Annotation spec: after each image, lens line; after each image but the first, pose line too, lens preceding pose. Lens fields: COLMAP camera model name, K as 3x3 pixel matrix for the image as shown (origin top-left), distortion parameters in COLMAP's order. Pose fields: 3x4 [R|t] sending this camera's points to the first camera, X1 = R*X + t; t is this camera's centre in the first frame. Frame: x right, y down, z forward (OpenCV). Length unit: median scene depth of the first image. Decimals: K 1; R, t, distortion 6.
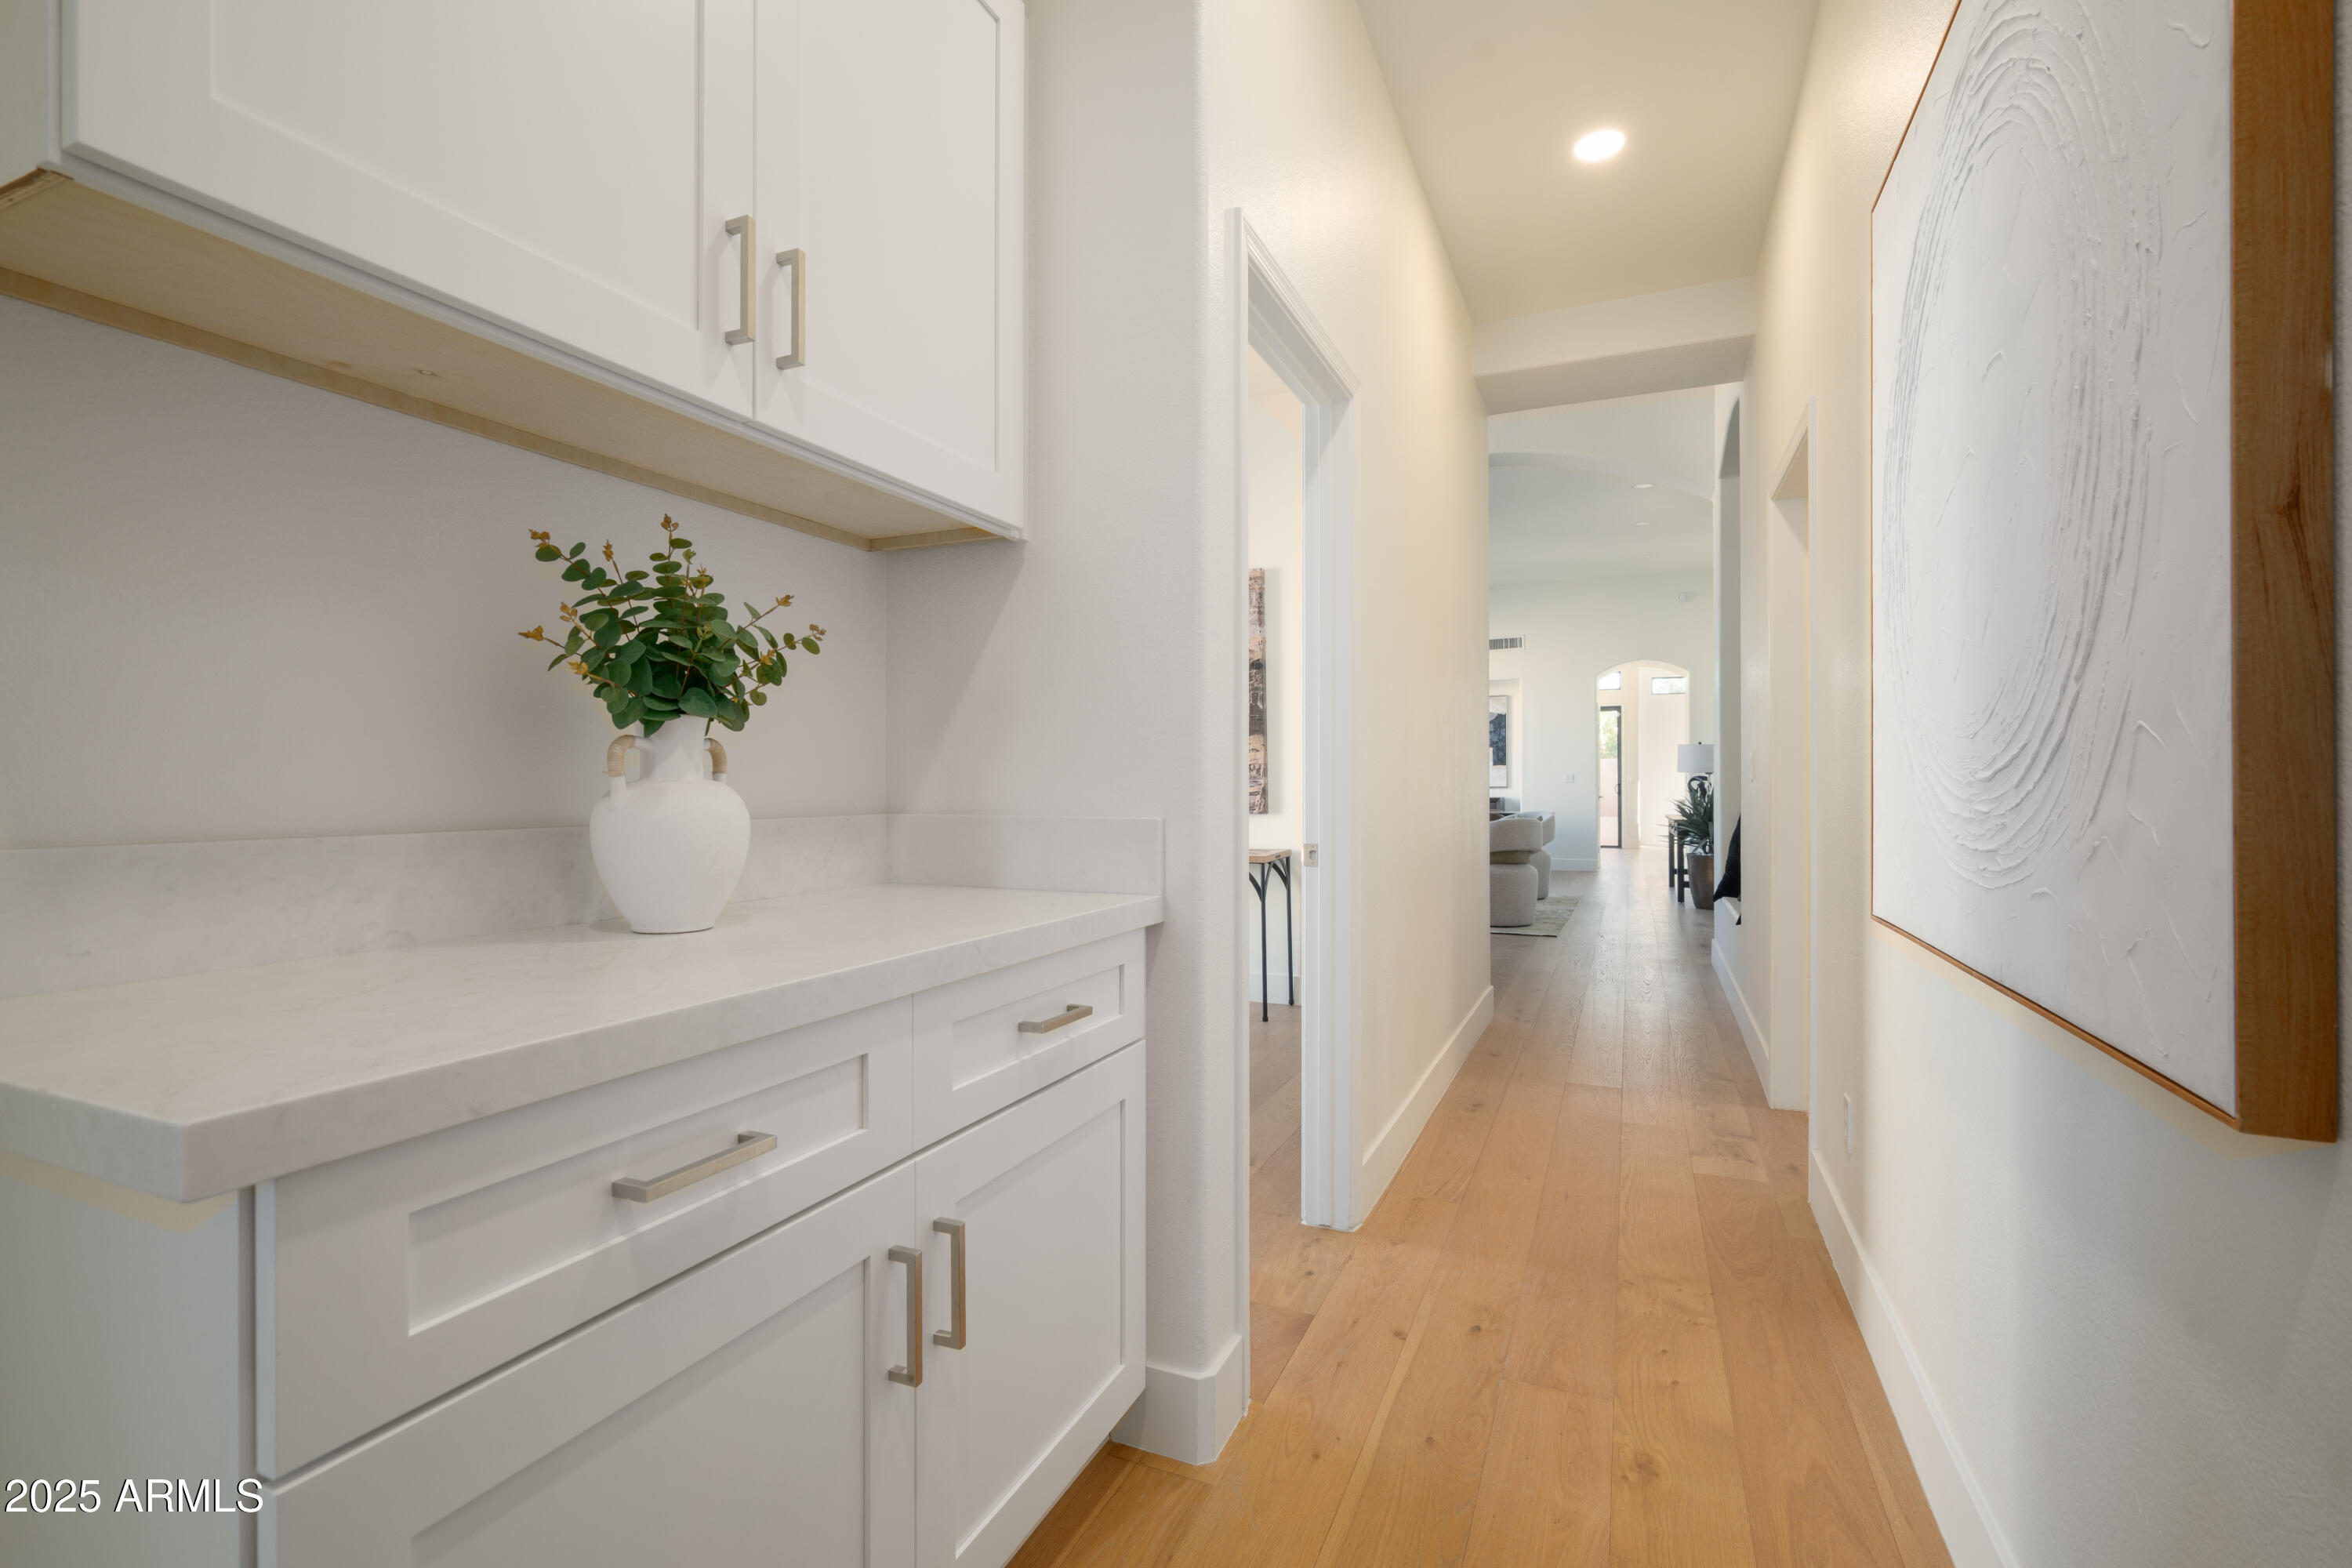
lens RADIAL K [[1062.0, 0, 1163.8], [0, 1062.0, 776.5], [0, 0, 1]] dist [-0.002360, 0.001786]
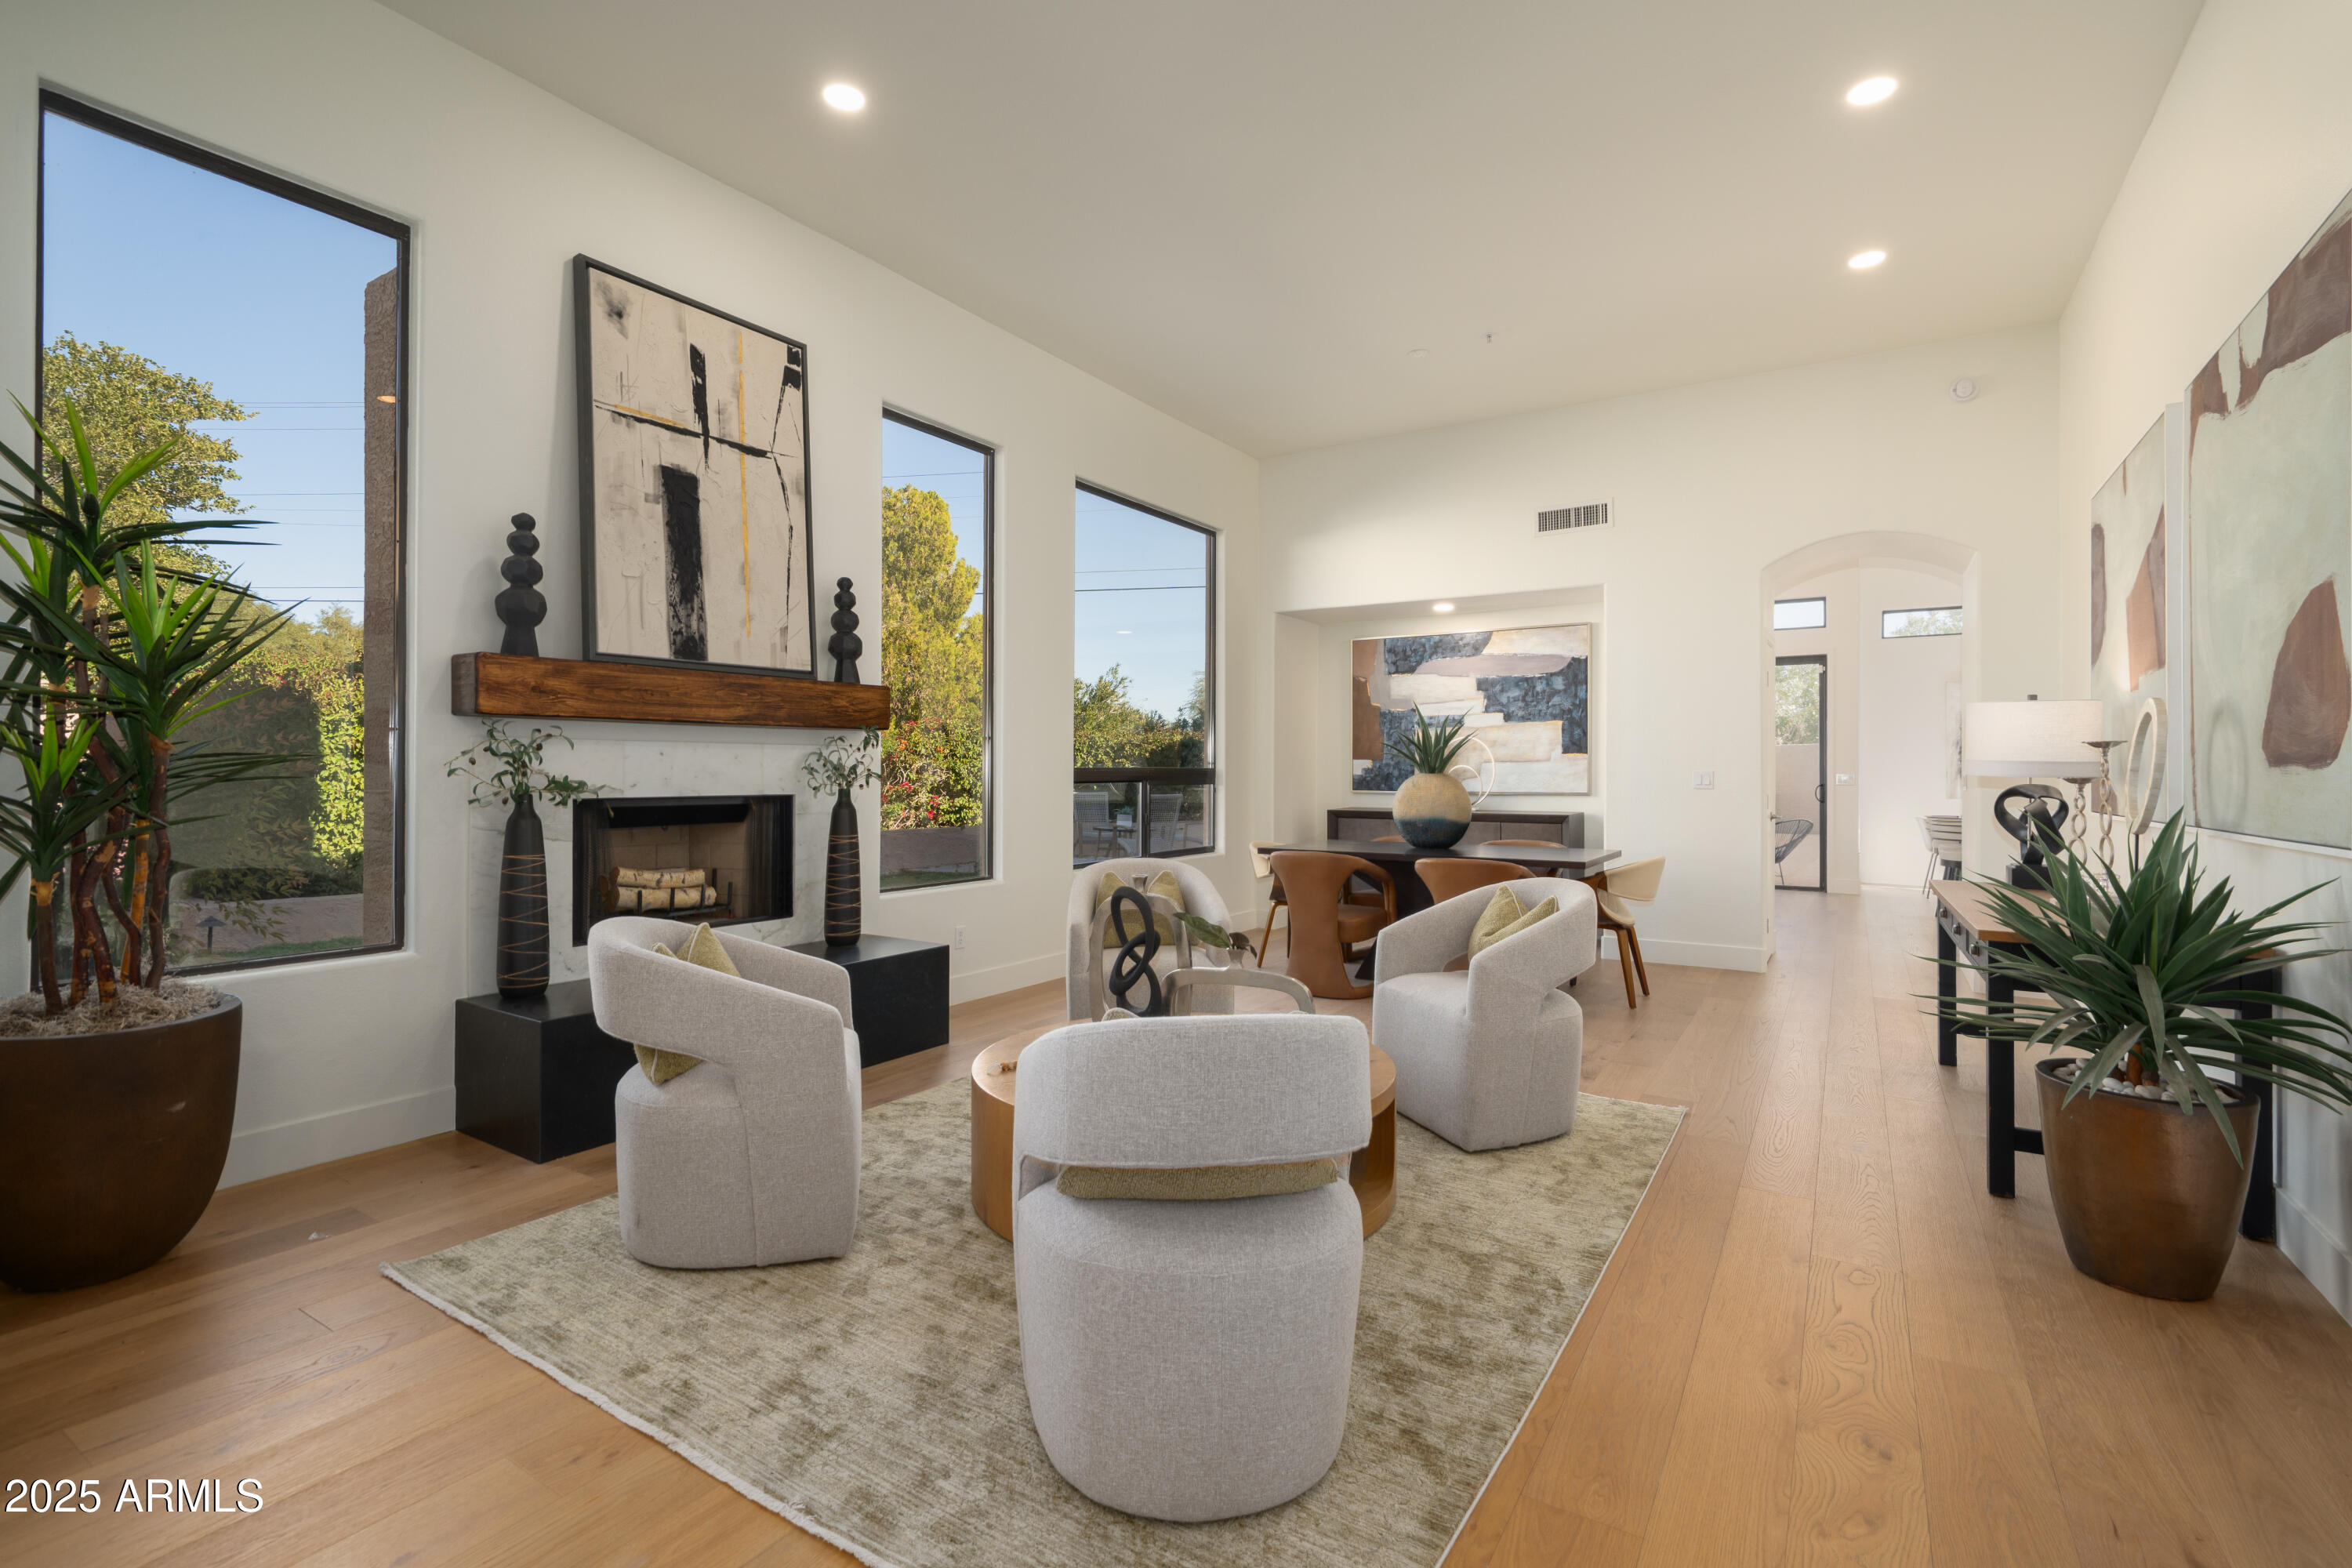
lens RADIAL K [[1059.7, 0, 1168.1], [0, 1059.7, 763.8], [0, 0, 1]] dist [-0.002611, 0.000441]
pose [[0.988145, 0.005043, -0.153439, 0.196132], [-0.004851, 0.999987, 0.001629, -0.005436], [0.153446, -0.000865, 0.988157, 0.442753]]
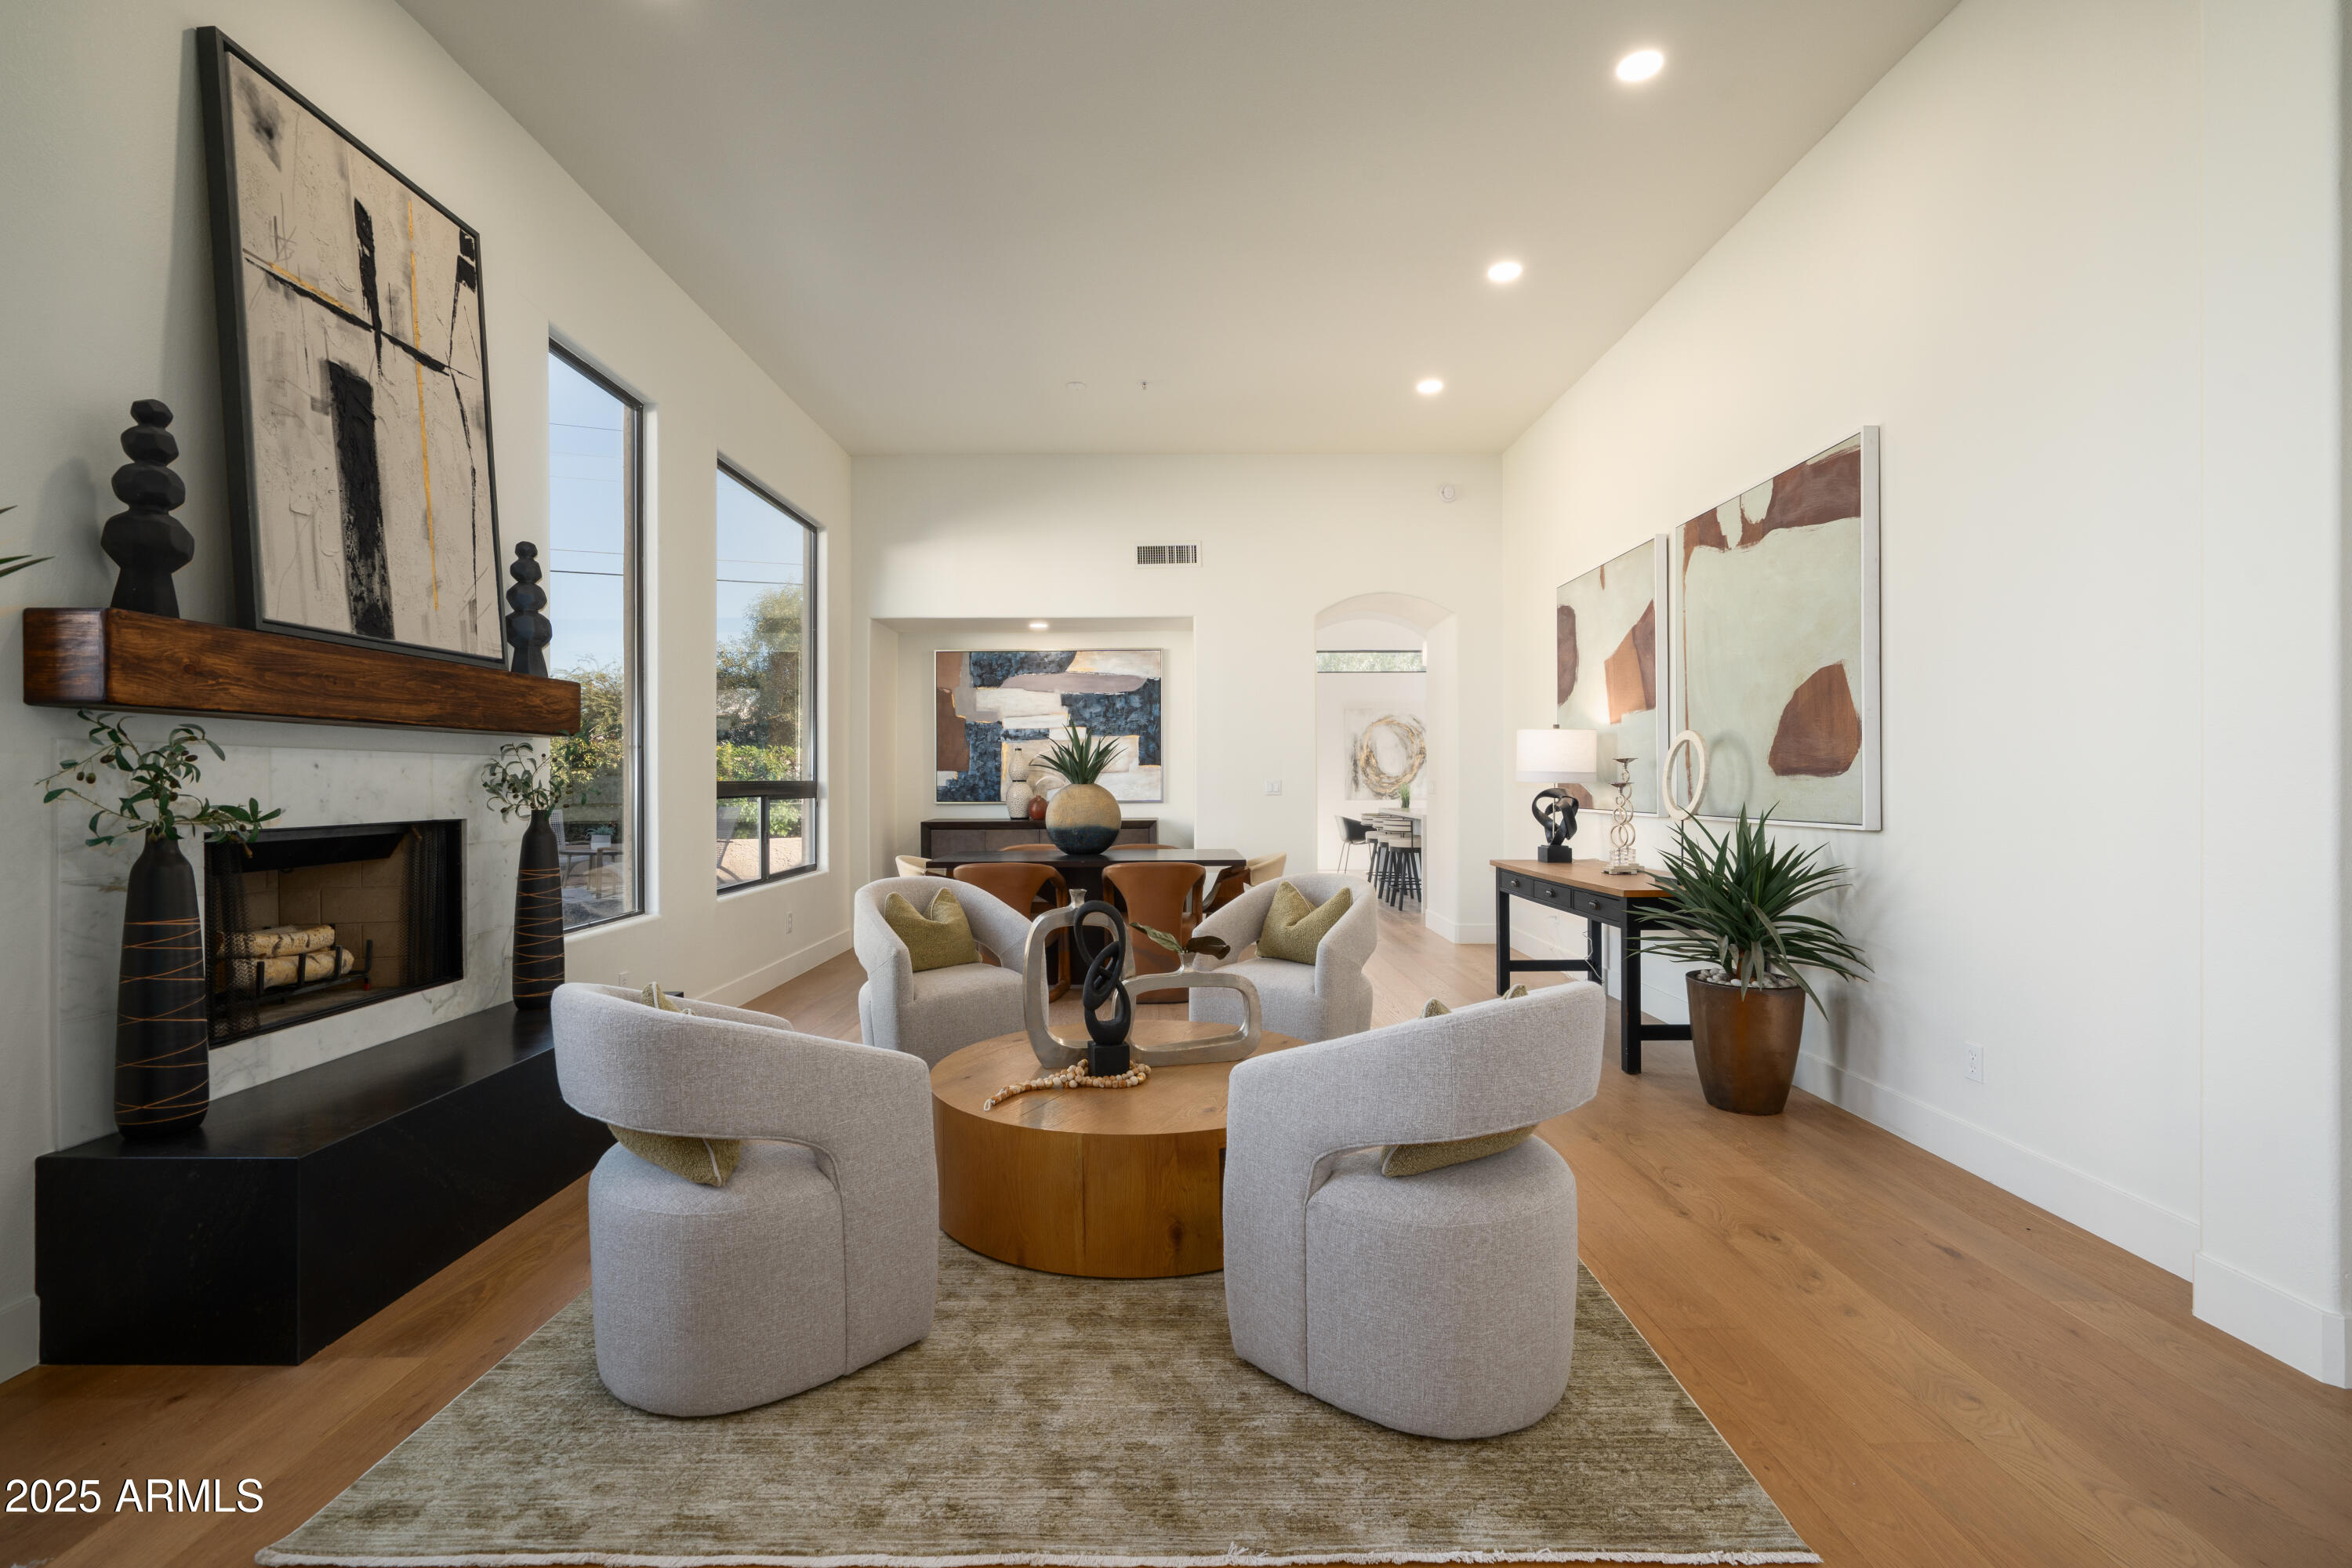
lens RADIAL K [[1062.0, 0, 1163.8], [0, 1062.0, 776.5], [0, 0, 1]] dist [-0.002360, 0.001786]
pose [[0.914473, 0.000571, 0.404647, 0.082399], [-0.001638, 0.999996, 0.002290, -0.005721], [-0.404645, -0.002757, 0.914470, 0.452305]]
